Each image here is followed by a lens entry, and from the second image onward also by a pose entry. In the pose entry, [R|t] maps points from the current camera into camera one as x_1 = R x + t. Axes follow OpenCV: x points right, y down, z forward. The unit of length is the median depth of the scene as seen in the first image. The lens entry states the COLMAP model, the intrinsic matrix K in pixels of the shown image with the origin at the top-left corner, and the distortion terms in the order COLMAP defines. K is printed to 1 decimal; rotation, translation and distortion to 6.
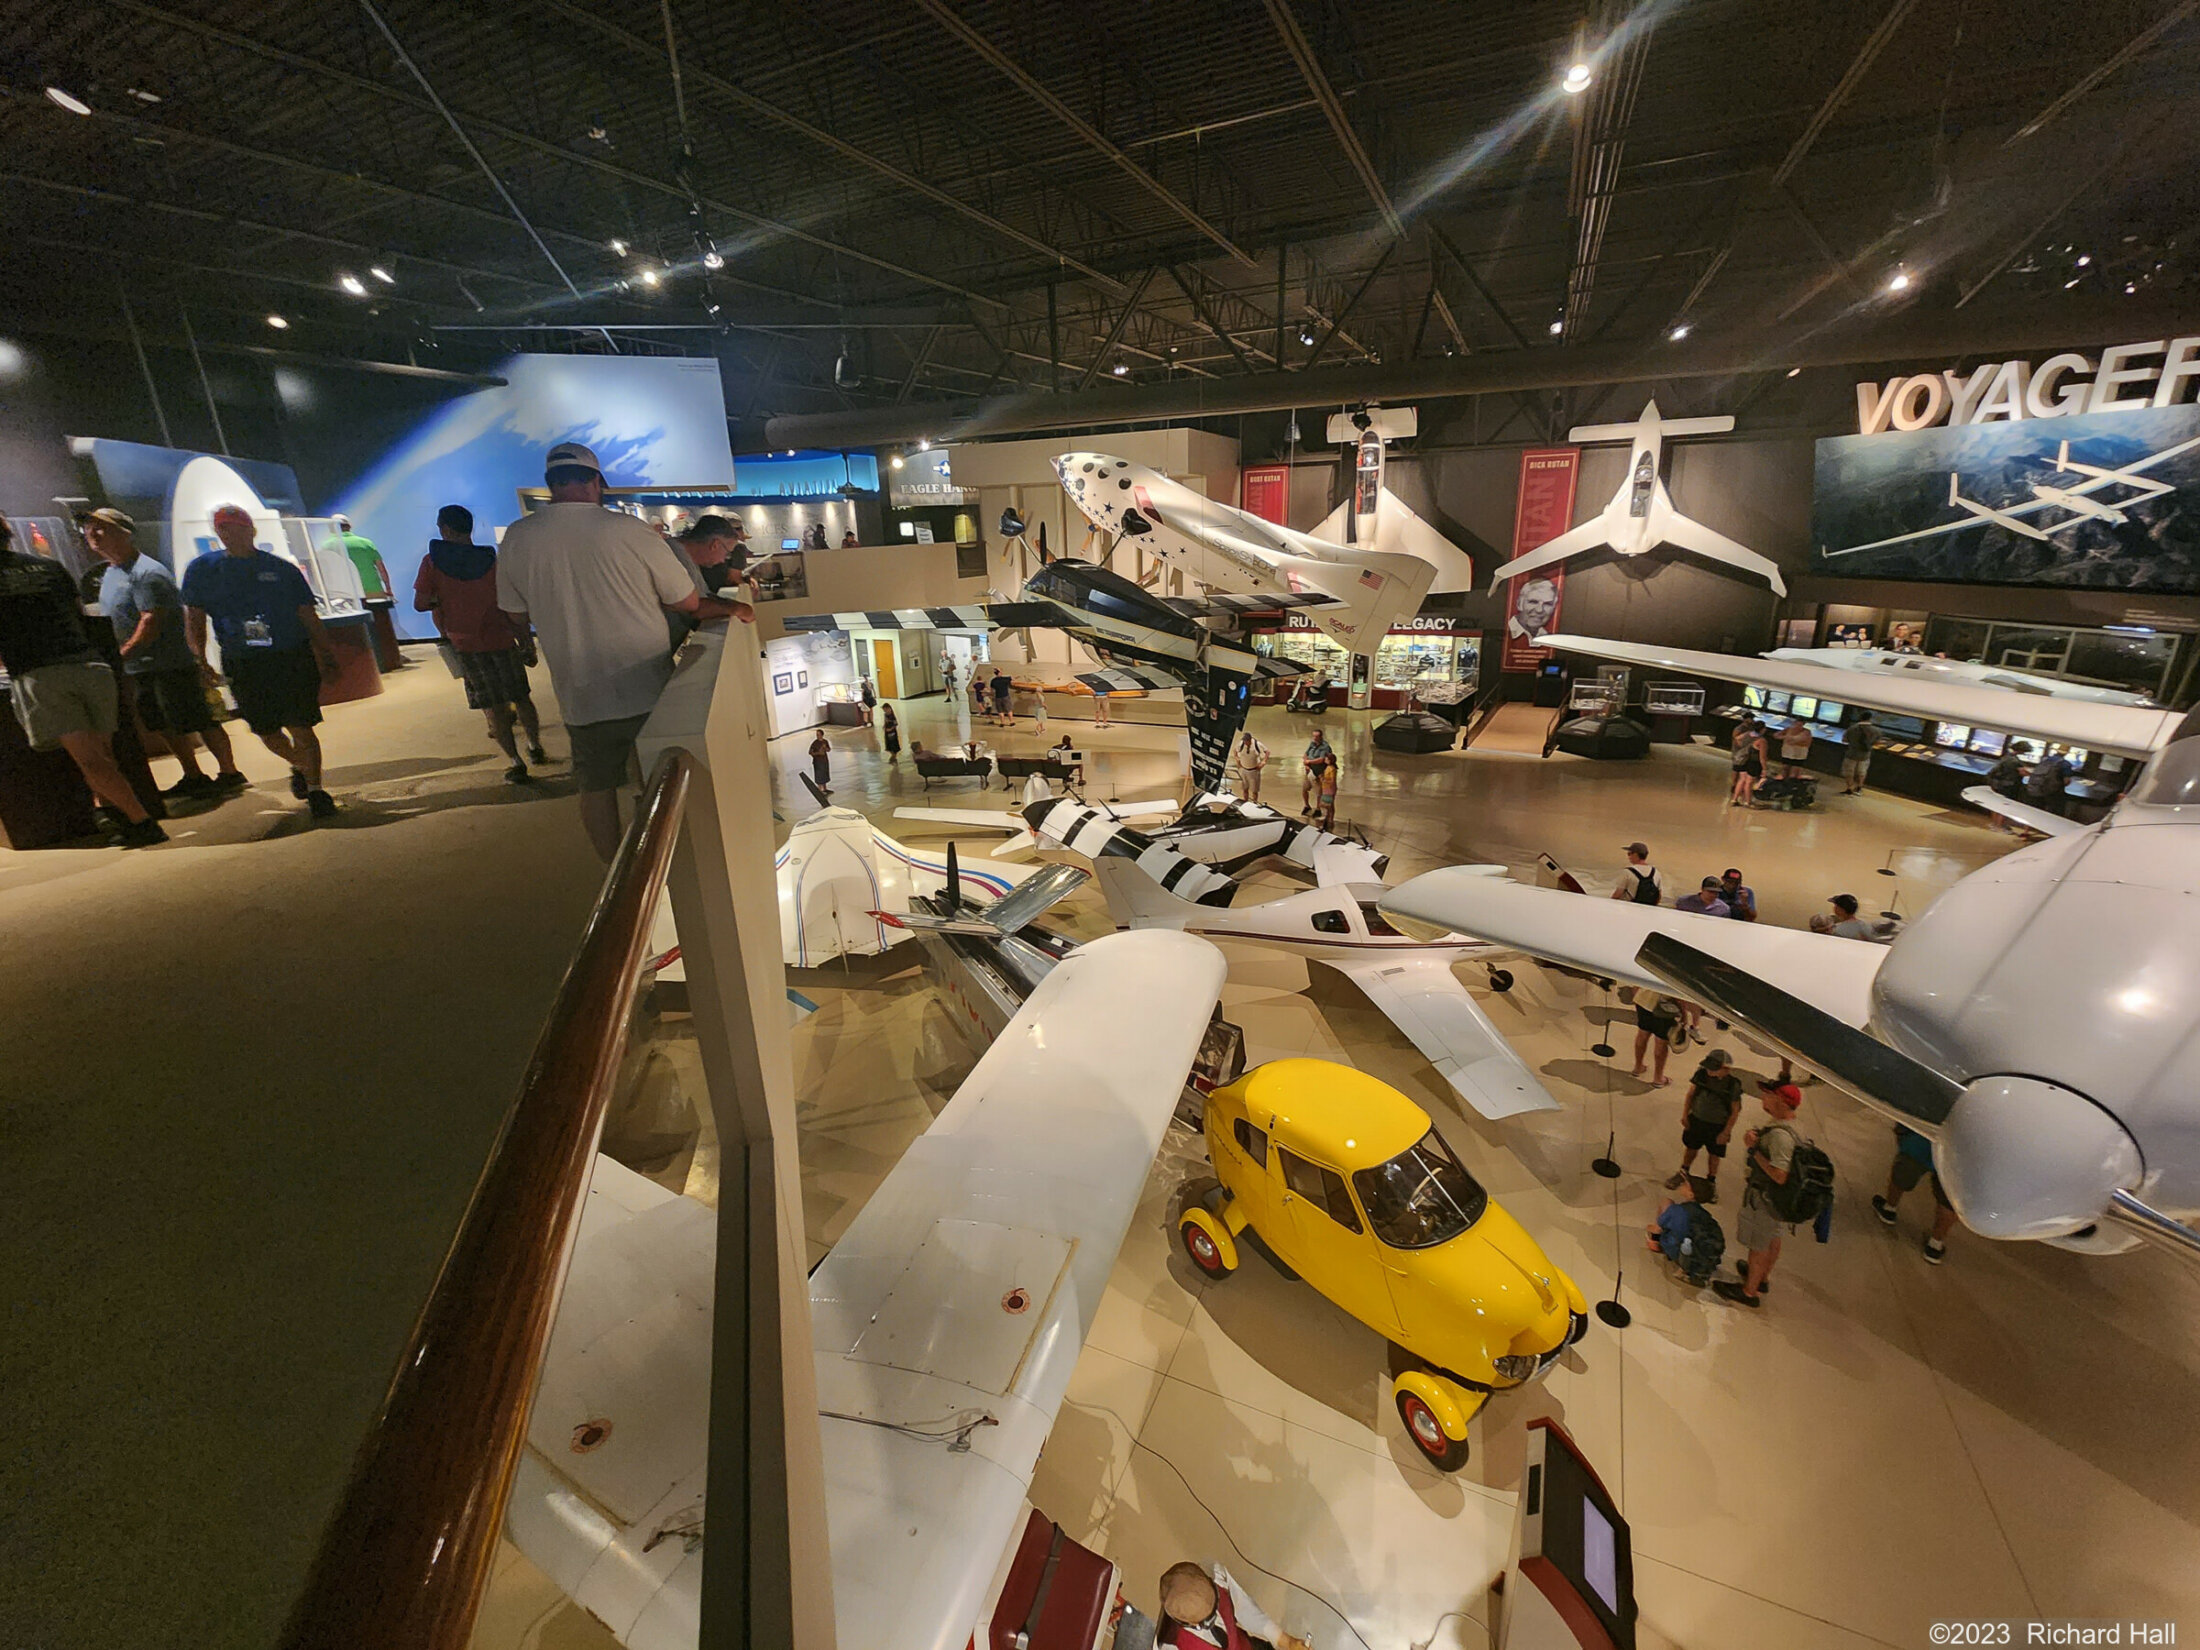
lens RADIAL K [[901.9, 0, 1094.7], [0, 901.9, 816.8], [0, 0, 1]] dist [-0.002454, -0.000929]
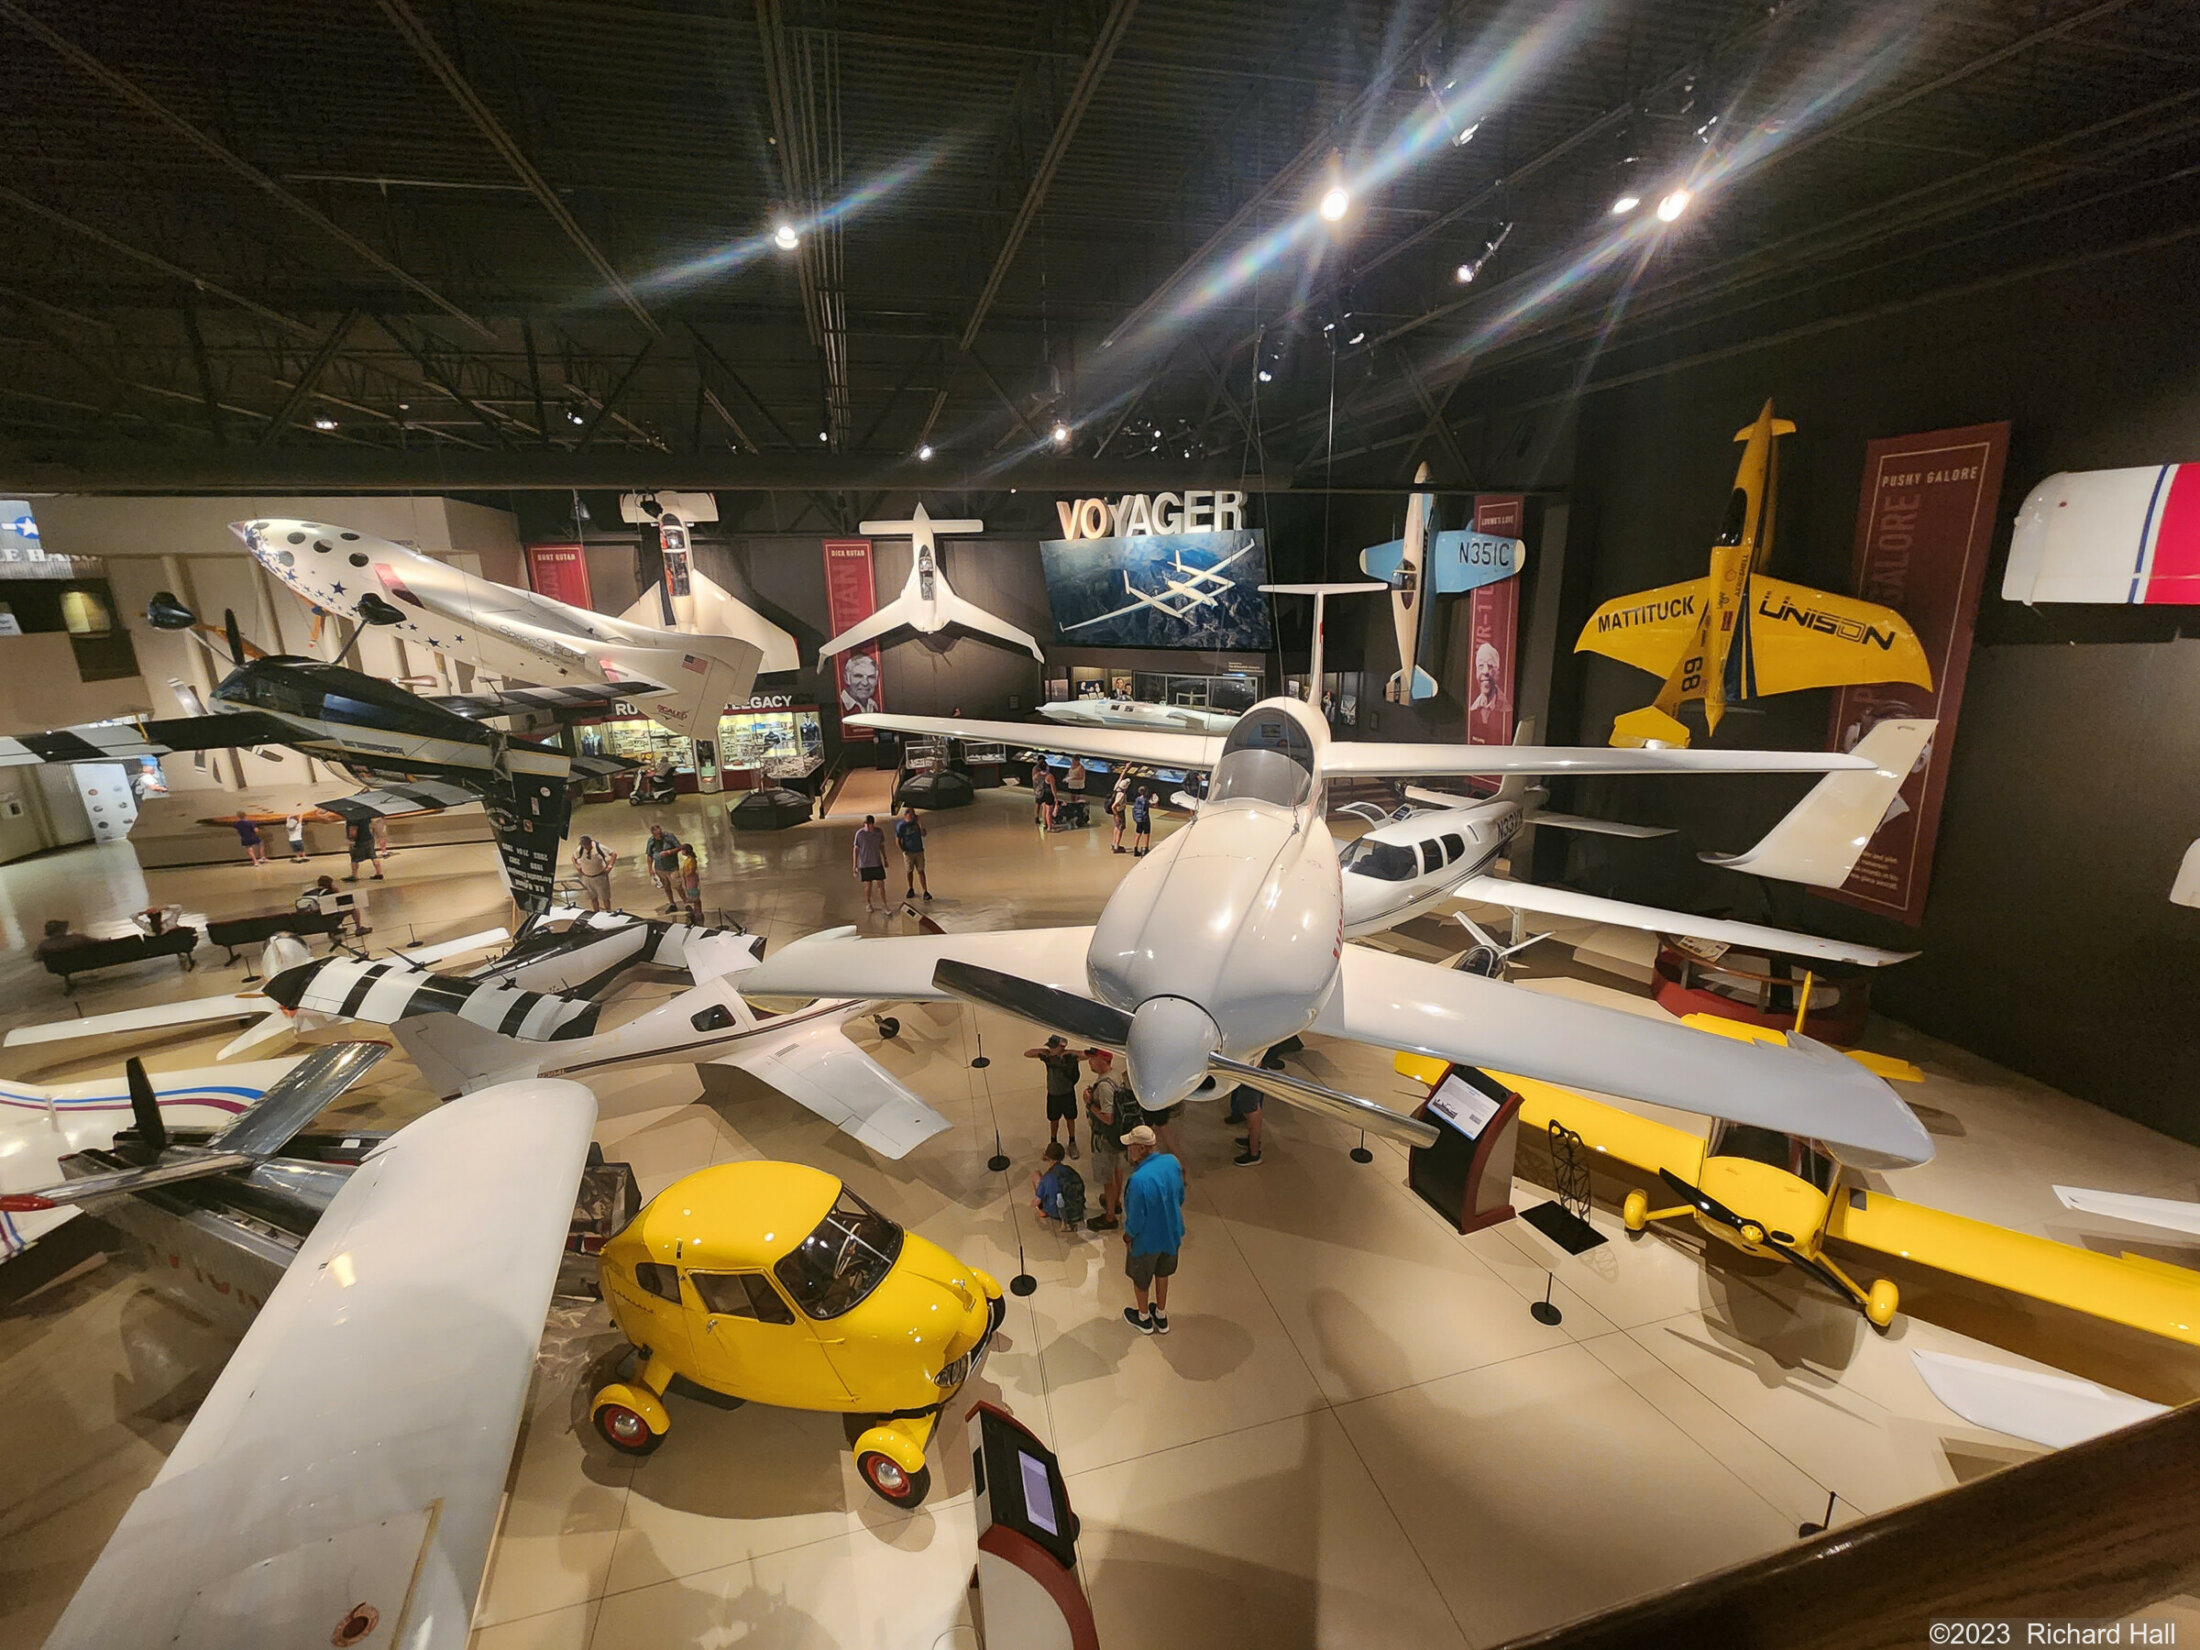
lens RADIAL K [[909.8, 0, 1095.8], [0, 909.8, 819.8], [0, 0, 1]] dist [0.000098, -0.000840]
pose [[0.772062, -0.145420, 0.618687, 0.006167], [0.193818, 0.980972, -0.011293, -0.000744], [-0.605272, 0.128632, 0.785557, -0.022338]]
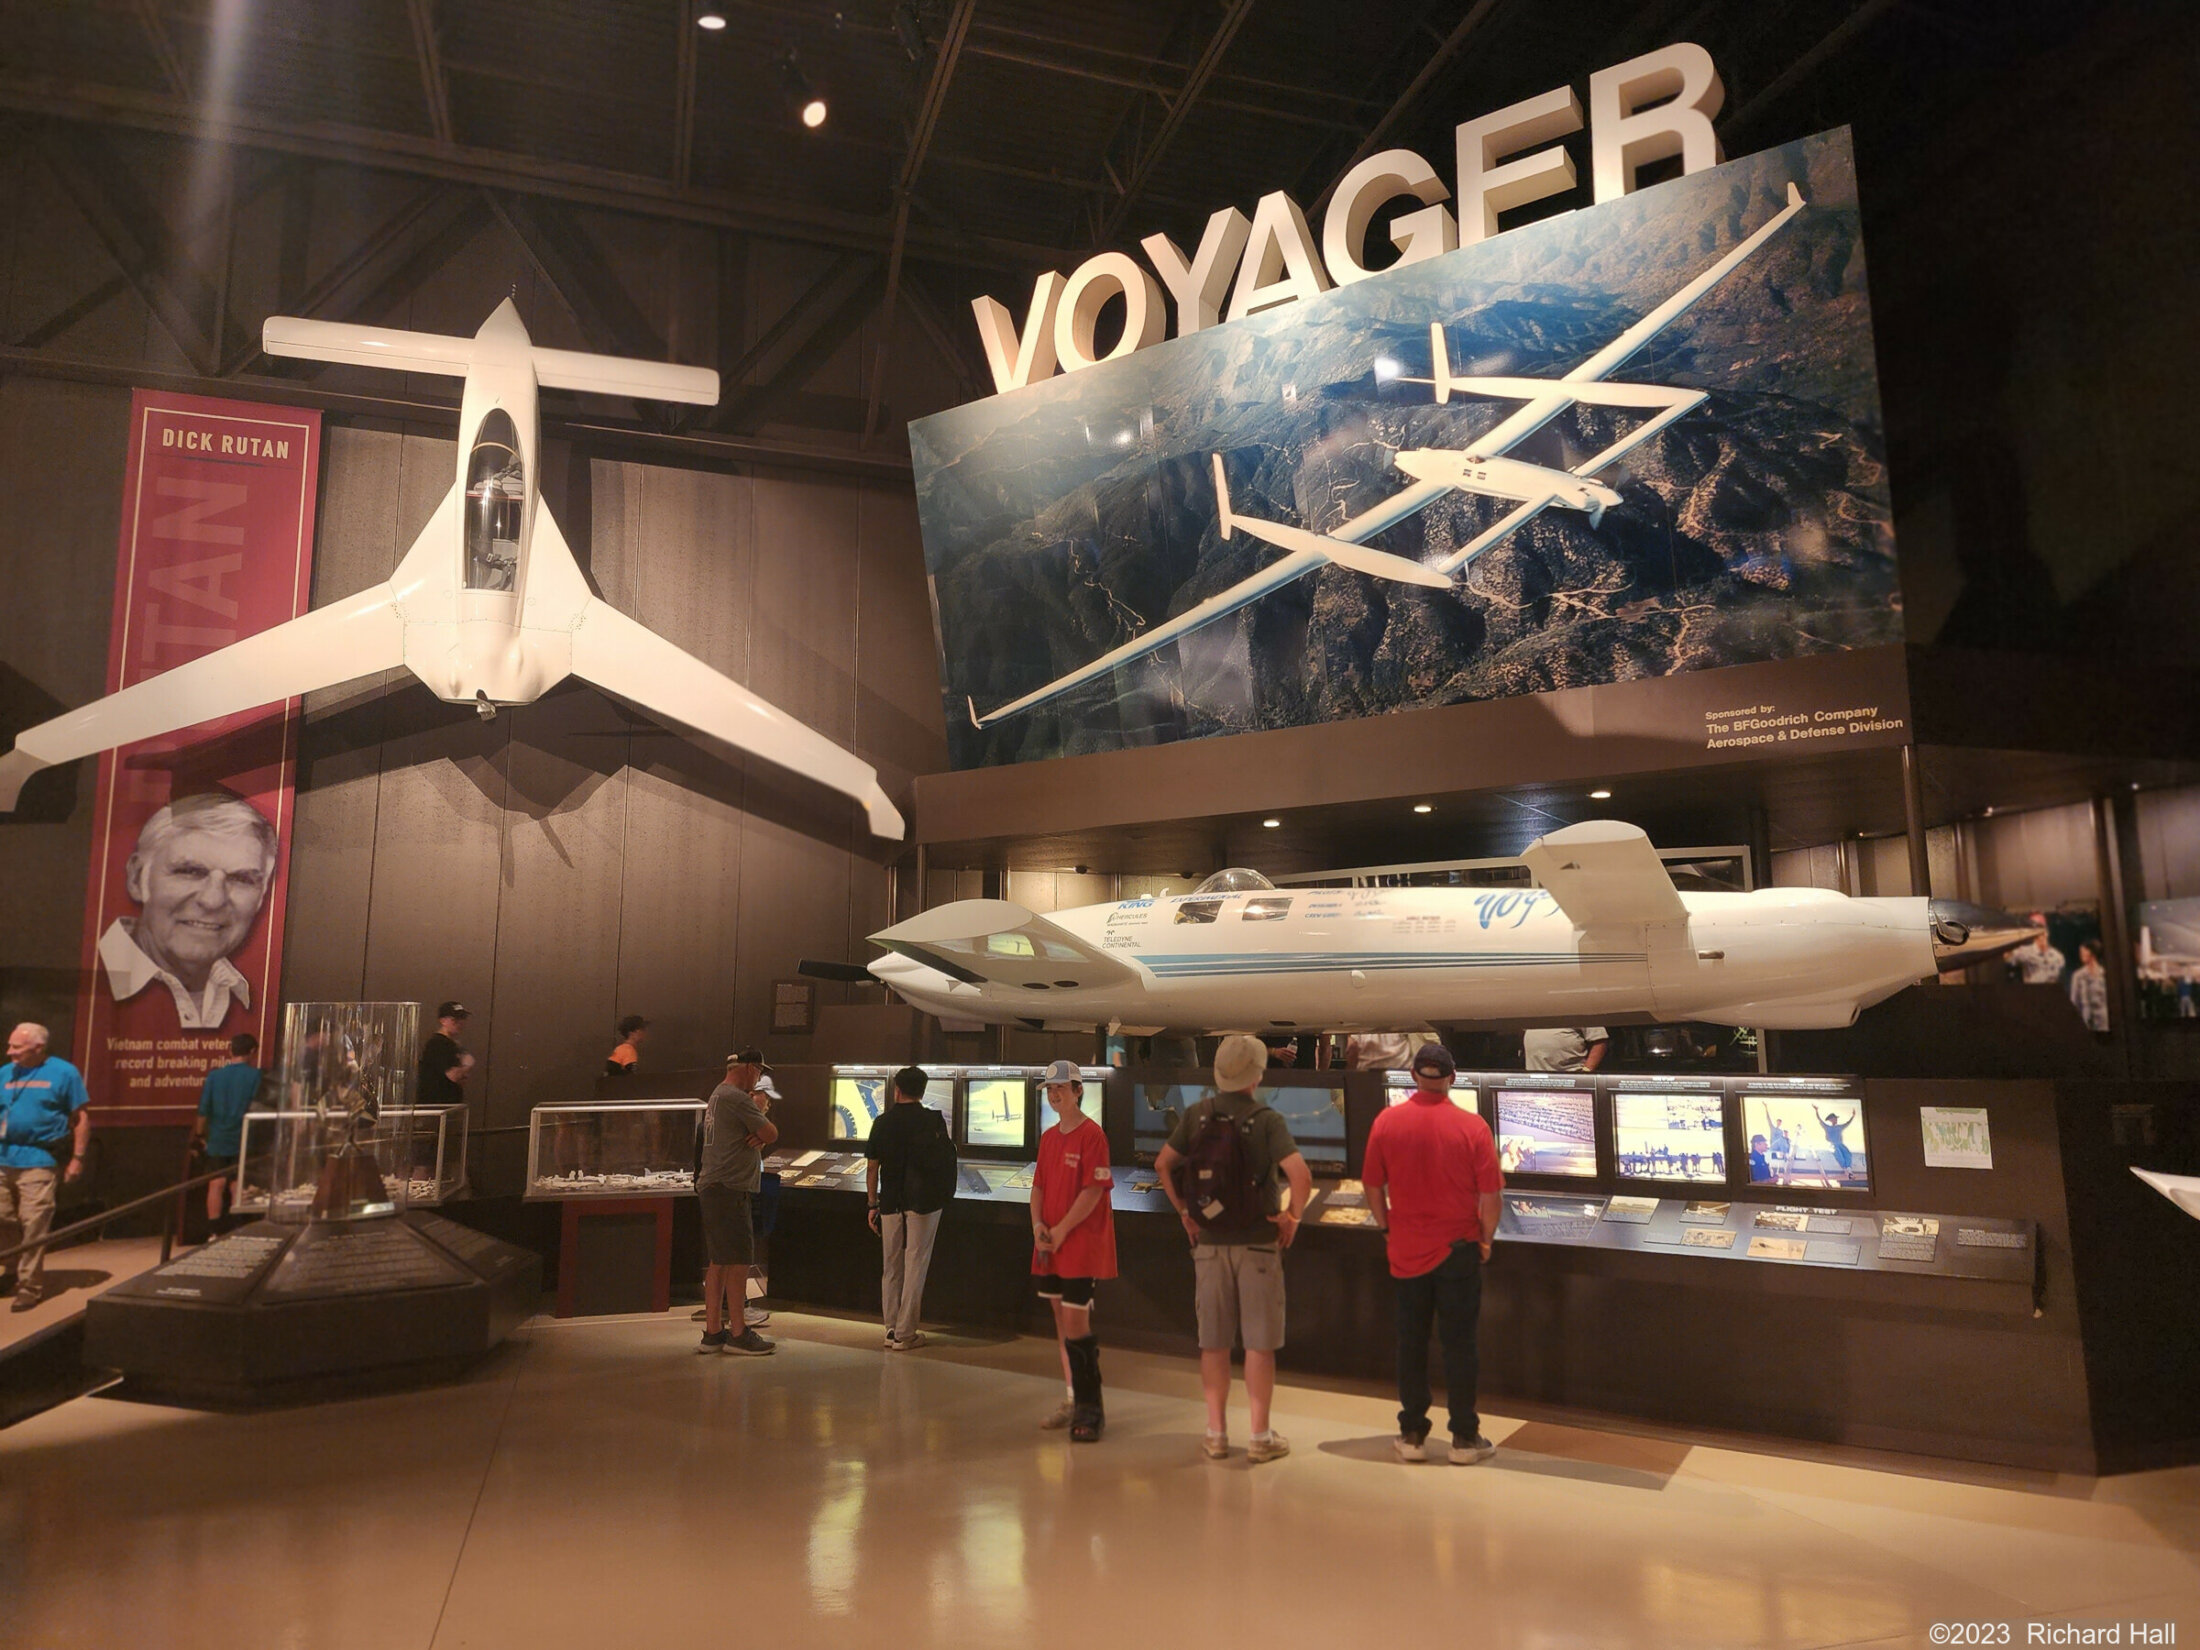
lens RADIAL K [[1442.0, 0, 1100.0], [0, 1442.0, 825.0], [0, 0, 1]] dist [0.039126, -0.000467]
pose [[0.730352, 0.138171, 0.668951, 0.654129], [0.191911, 0.898375, -0.395085, -0.020197], [-0.655558, 0.416930, 0.629613, 0.867007]]
